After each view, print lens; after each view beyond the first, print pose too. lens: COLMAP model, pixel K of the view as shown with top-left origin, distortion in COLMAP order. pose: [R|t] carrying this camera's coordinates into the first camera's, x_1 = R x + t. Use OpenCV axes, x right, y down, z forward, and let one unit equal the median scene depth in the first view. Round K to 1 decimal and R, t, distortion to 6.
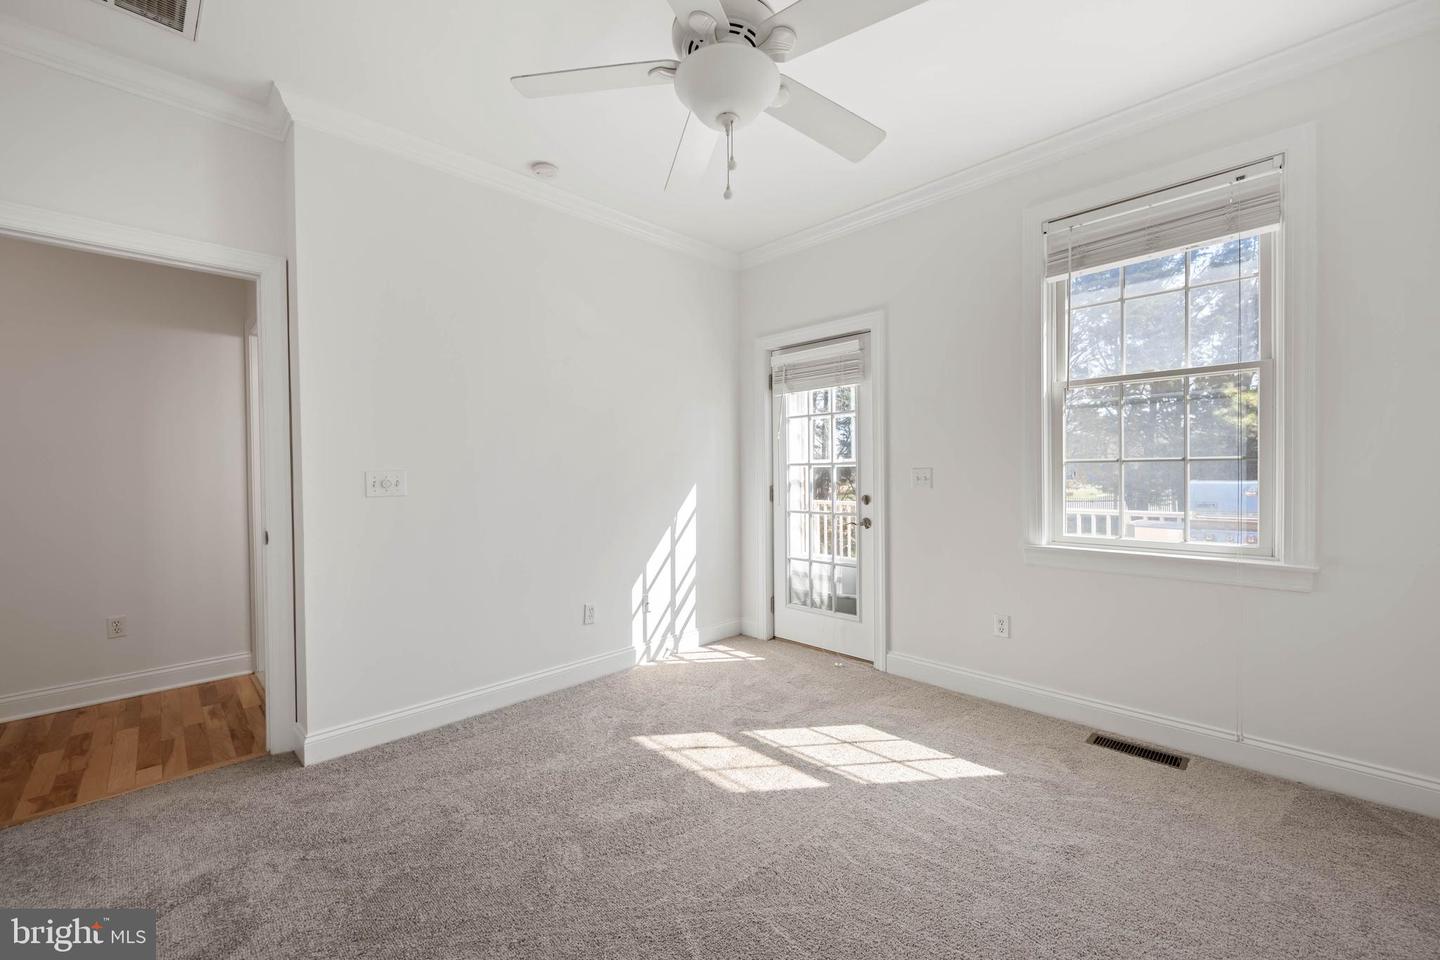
lens RADIAL K [[569.8, 0, 705.7], [0, 569.8, 479.3], [0, 0, 1]] dist [0.001592, 0.000922]
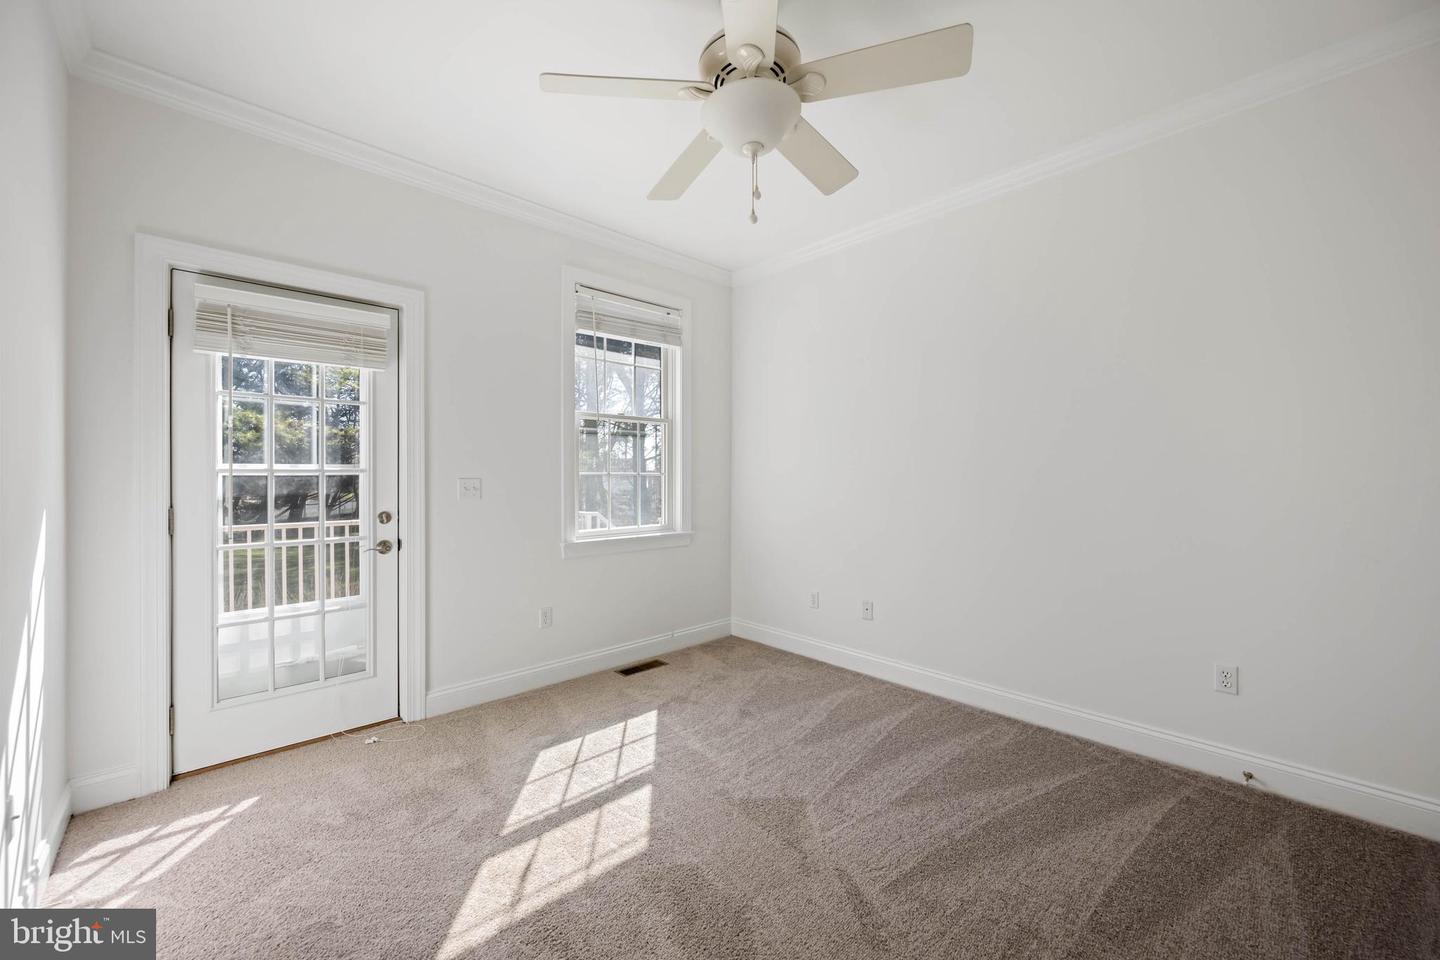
lens RADIAL K [[569.8, 0, 706.0], [0, 569.8, 480.4], [0, 0, 1]] dist [0.001592, 0.000922]
pose [[0.022380, 0.006473, 0.999729, -0.668696], [0.017704, 0.999820, -0.006870, -0.003031], [-0.999593, 0.017853, 0.022262, 0.712585]]
